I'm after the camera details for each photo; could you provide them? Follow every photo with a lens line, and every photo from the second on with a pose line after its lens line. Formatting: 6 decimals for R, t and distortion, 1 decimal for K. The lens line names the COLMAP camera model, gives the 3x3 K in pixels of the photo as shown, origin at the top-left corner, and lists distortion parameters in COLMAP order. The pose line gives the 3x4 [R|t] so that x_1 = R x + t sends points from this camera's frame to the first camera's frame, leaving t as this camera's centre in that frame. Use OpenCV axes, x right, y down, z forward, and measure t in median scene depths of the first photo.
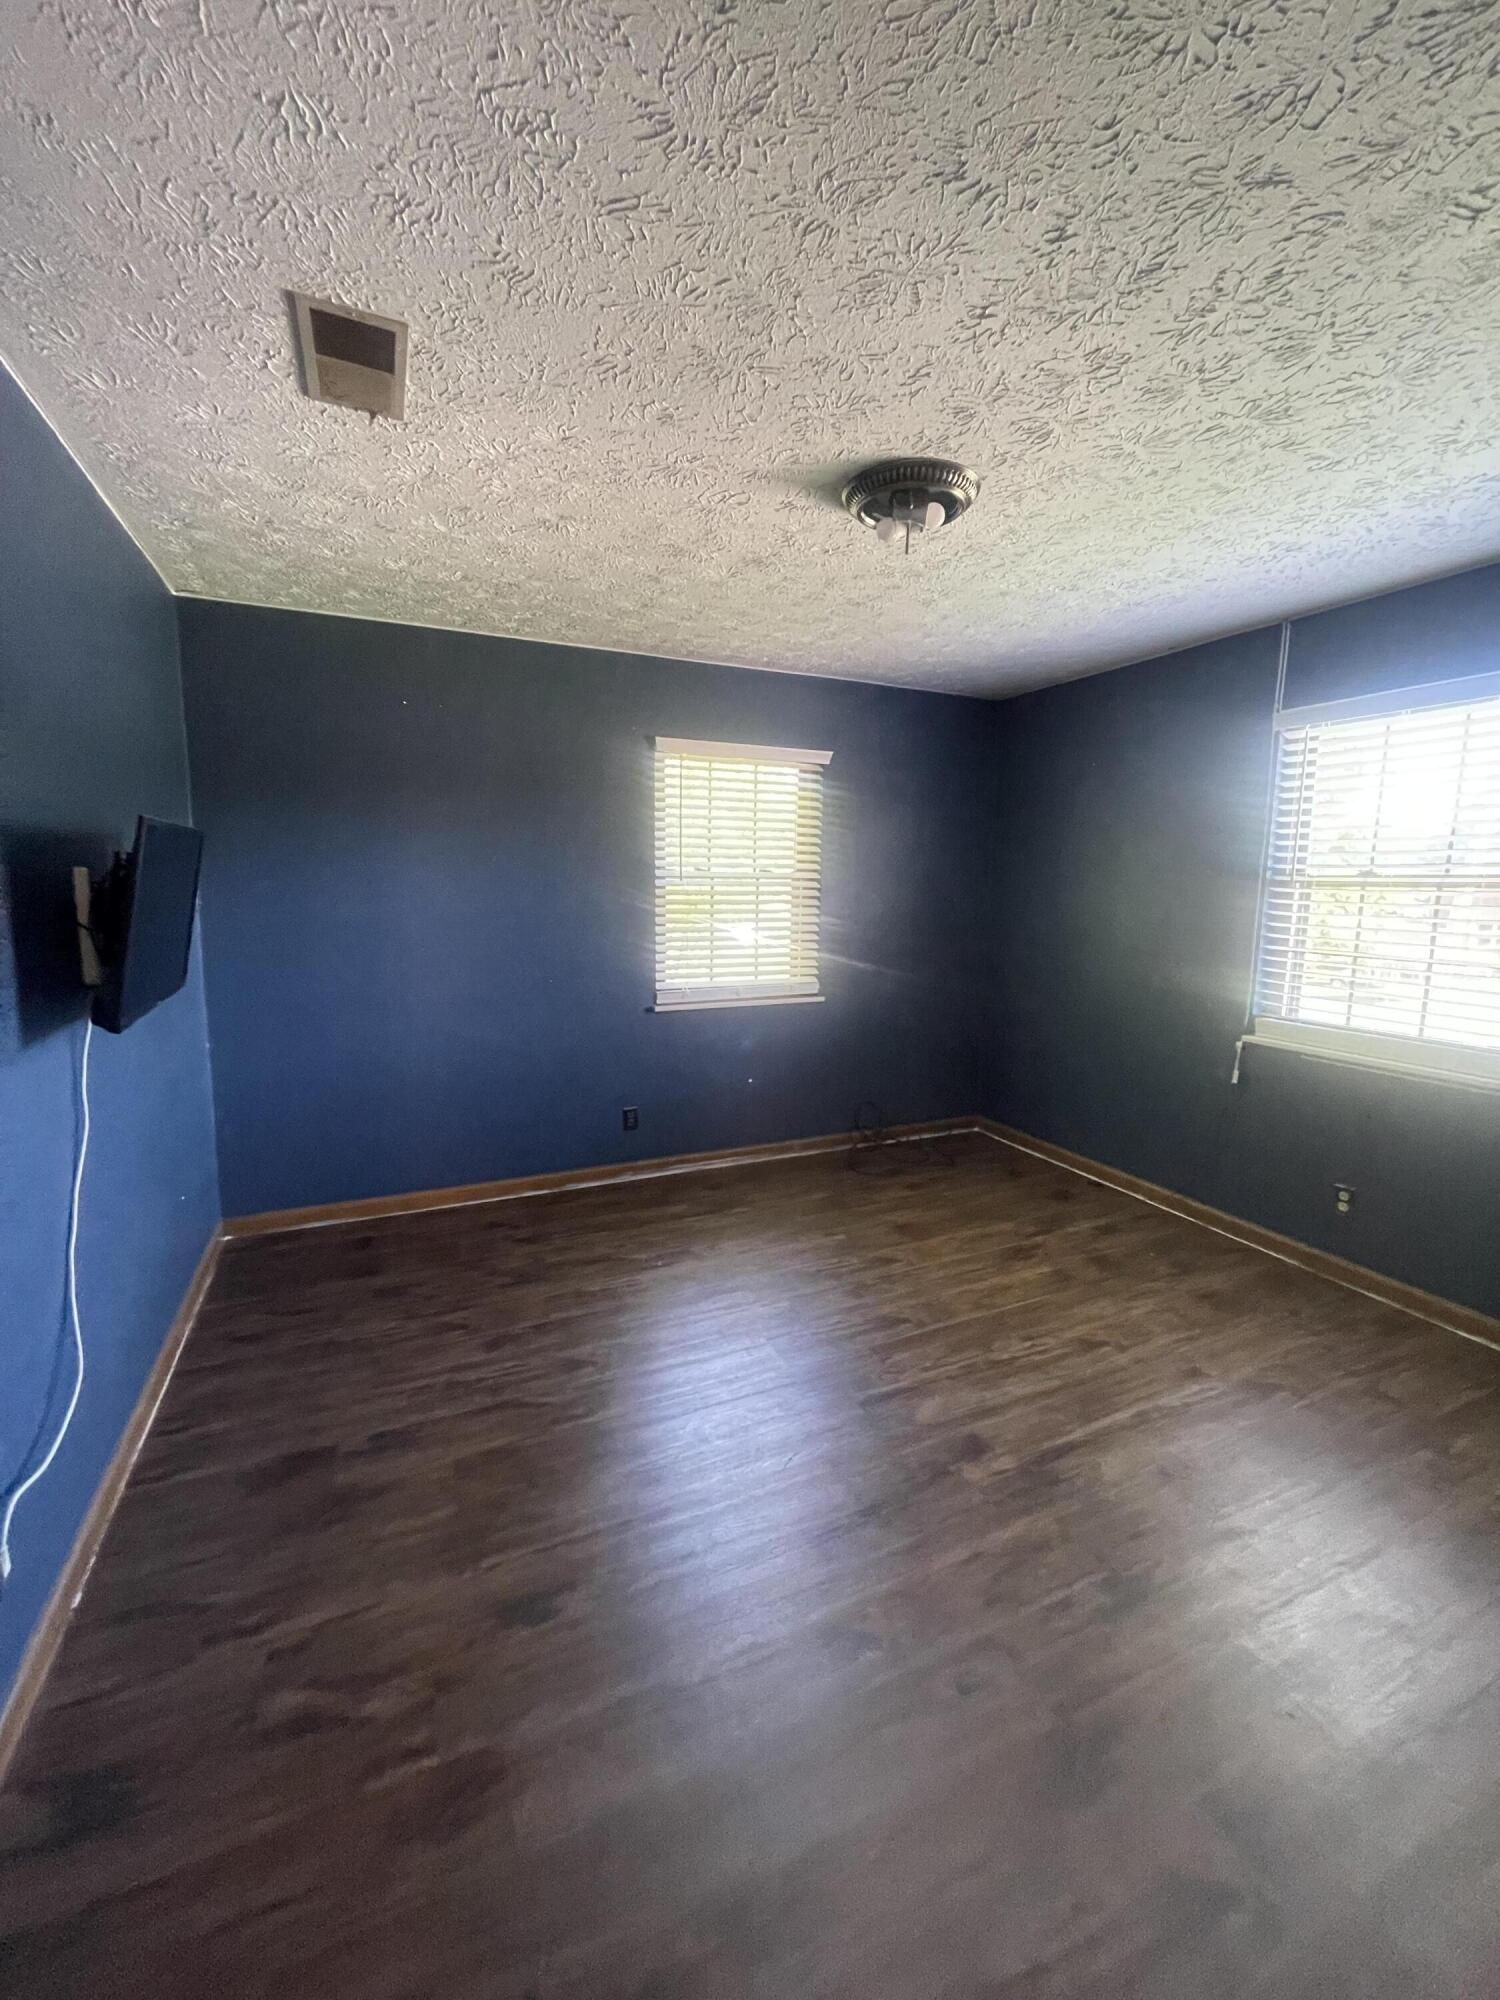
lens RADIAL K [[811.8, 0, 743.1], [0, 811.8, 986.8], [0, 0, 1]] dist [-0.006619, 0.000440]
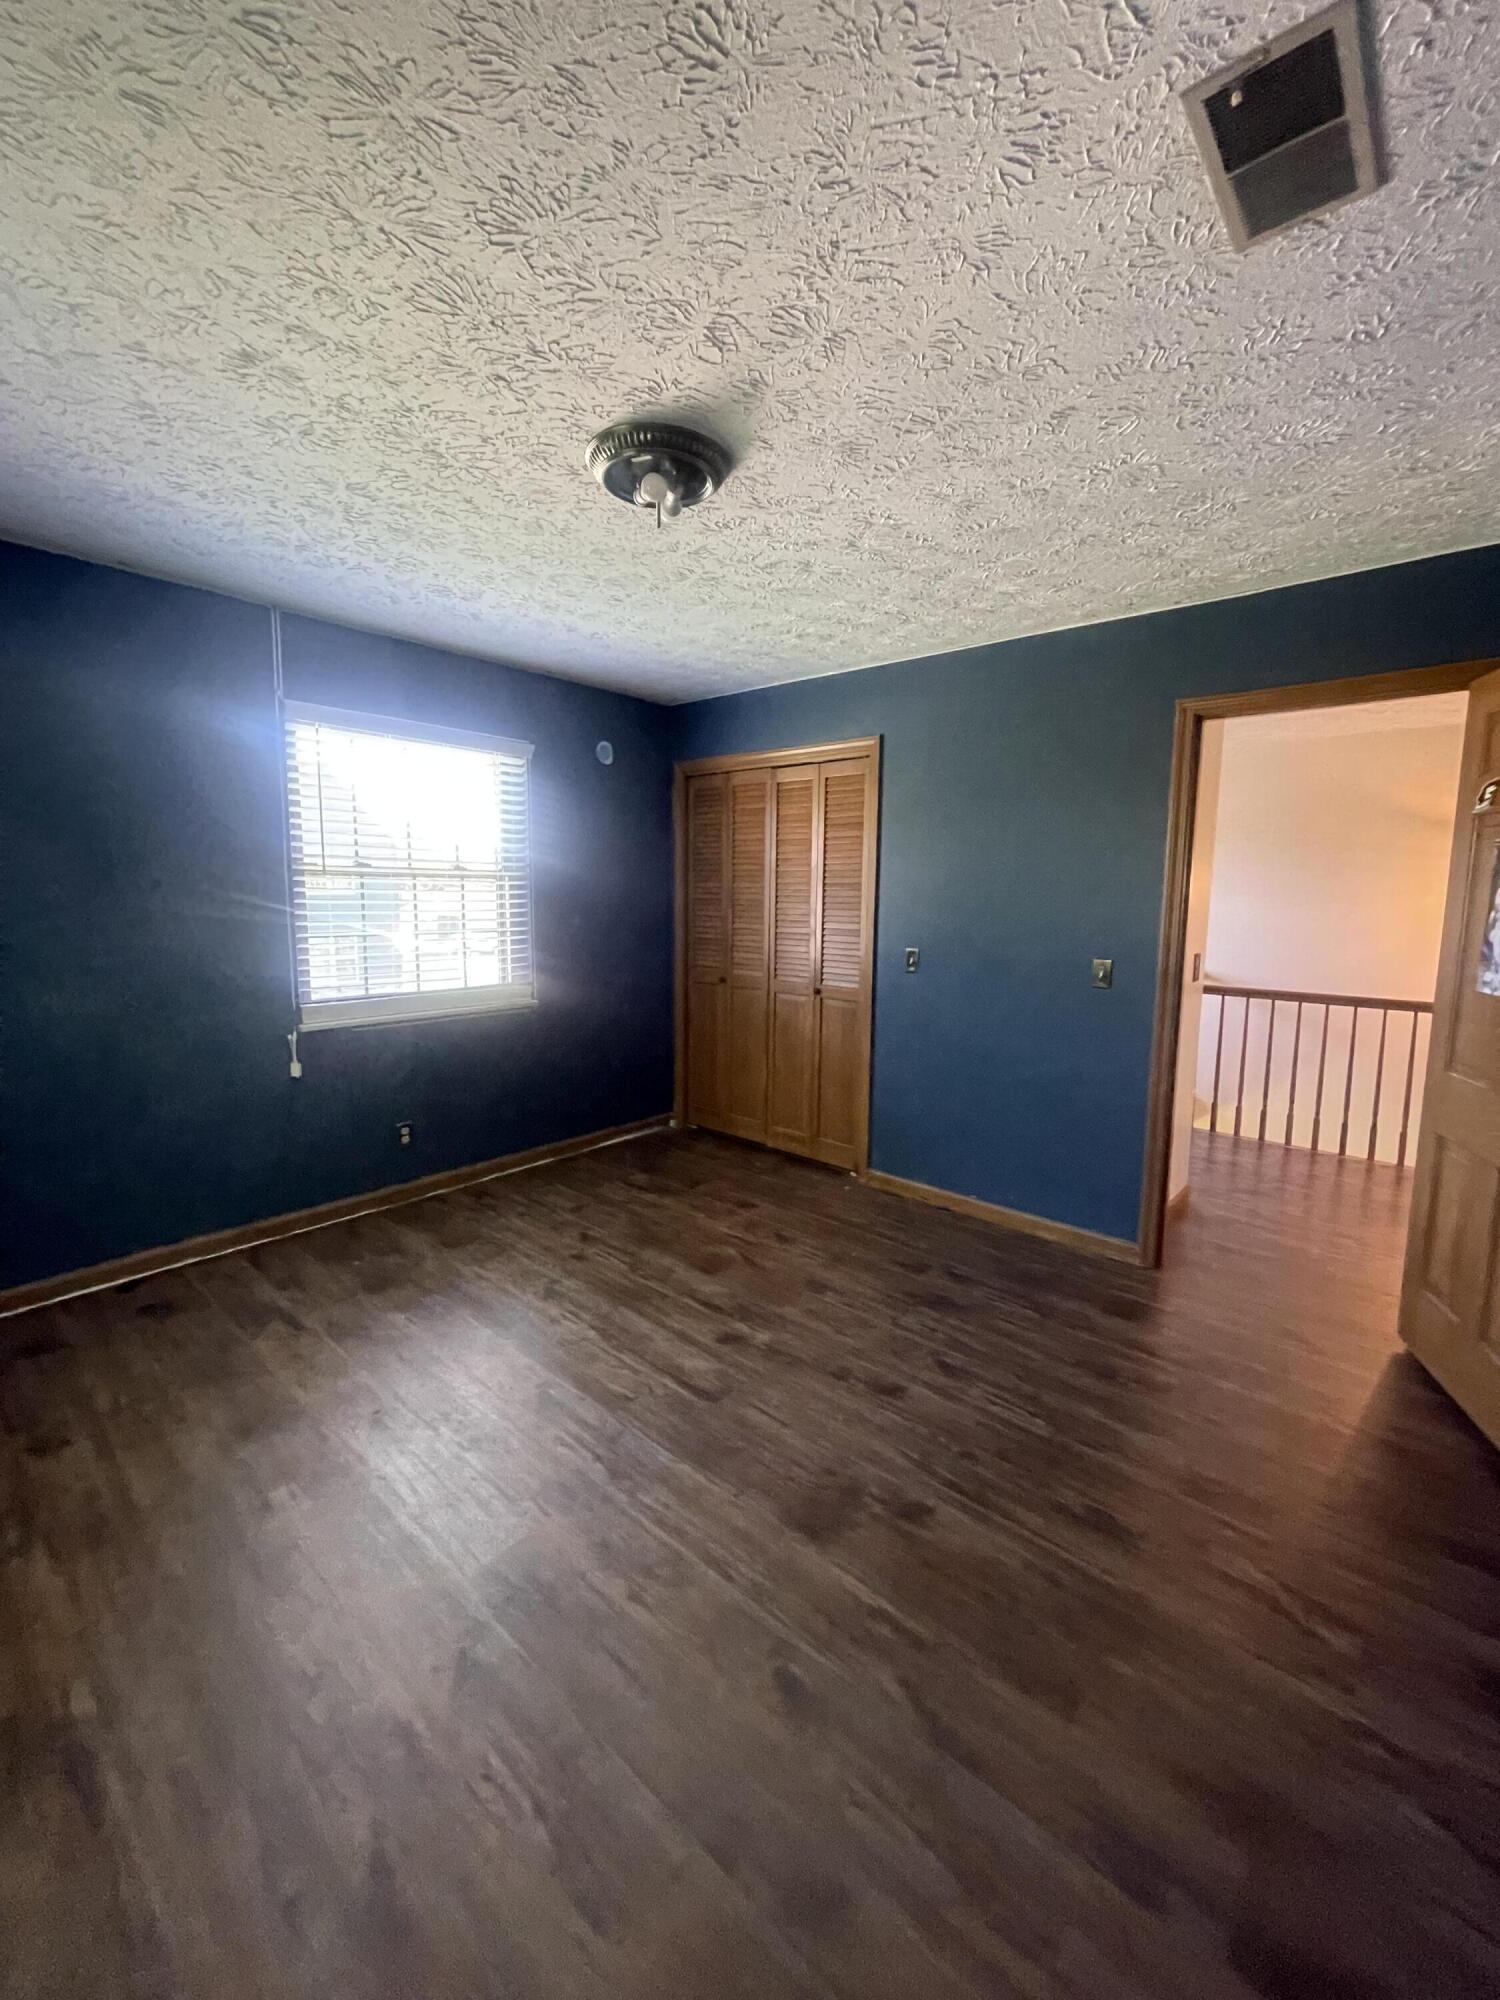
lens RADIAL K [[811.8, 0, 743.1], [0, 811.8, 986.8], [0, 0, 1]] dist [-0.006619, 0.000440]
pose [[-0.411651, -0.125003, 0.902728, -0.565962], [0.098382, 0.978664, 0.180381, -0.129615], [-0.906016, 0.163067, -0.390570, 1.022303]]
